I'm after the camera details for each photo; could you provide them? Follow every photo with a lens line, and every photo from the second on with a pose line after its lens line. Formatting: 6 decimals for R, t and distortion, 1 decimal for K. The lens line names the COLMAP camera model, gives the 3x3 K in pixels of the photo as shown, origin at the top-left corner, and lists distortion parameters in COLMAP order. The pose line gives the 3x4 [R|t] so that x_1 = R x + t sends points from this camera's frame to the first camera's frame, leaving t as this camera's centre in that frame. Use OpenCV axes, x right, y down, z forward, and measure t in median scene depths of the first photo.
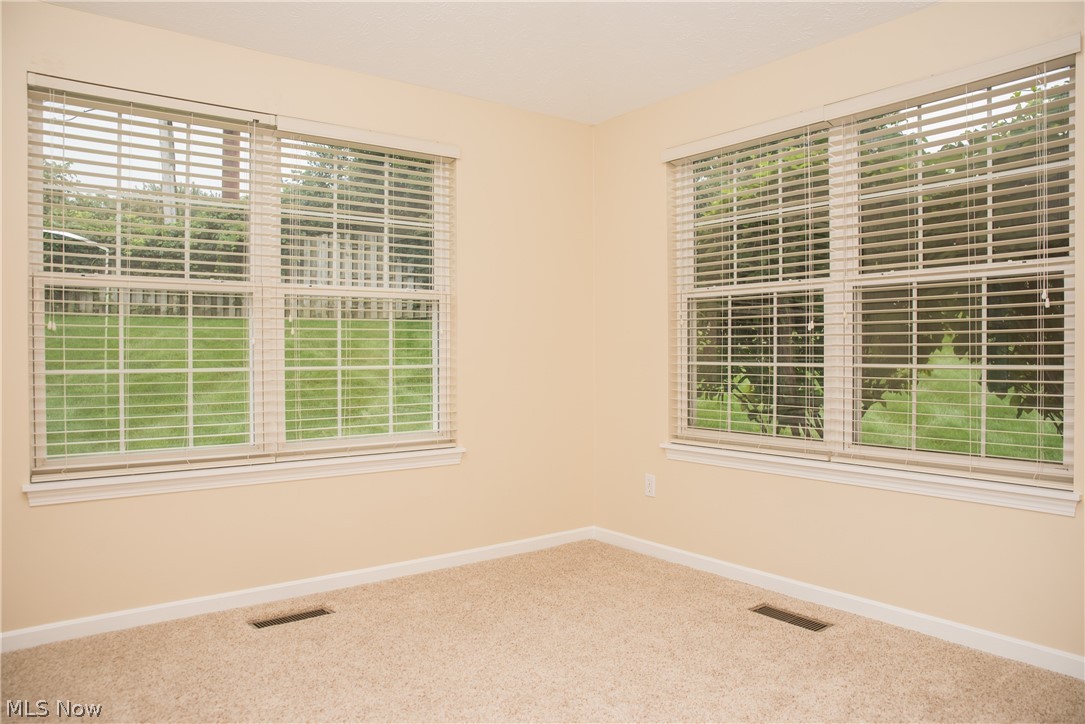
lens RADIAL K [[766.4, 0, 542.5], [0, 766.4, 358.2], [0, 0, 1]] dist [-0.127698, 0.095072]
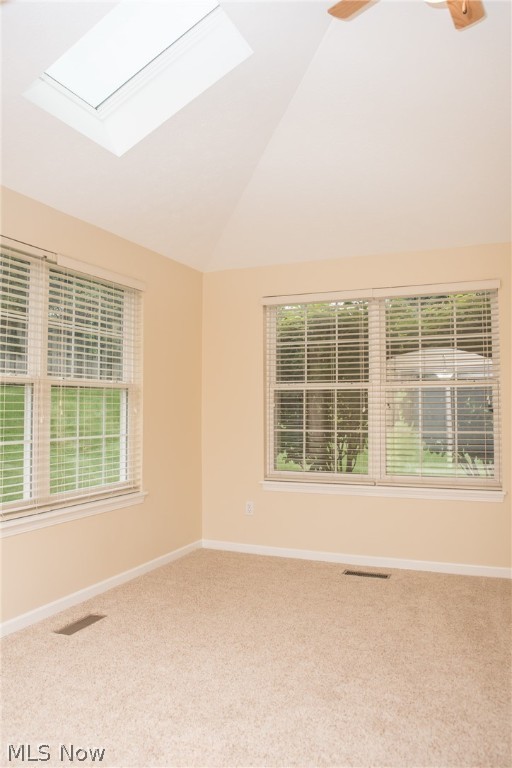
lens RADIAL K [[557.5, 0, 321.5], [0, 557.5, 386.1], [0, 0, 1]] dist [-0.159162, 0.114847]
pose [[0.851834, 0.026135, 0.523160, -0.432311], [0.001531, 0.998626, -0.052381, -0.031674], [-0.523810, 0.045421, 0.850623, -0.068642]]
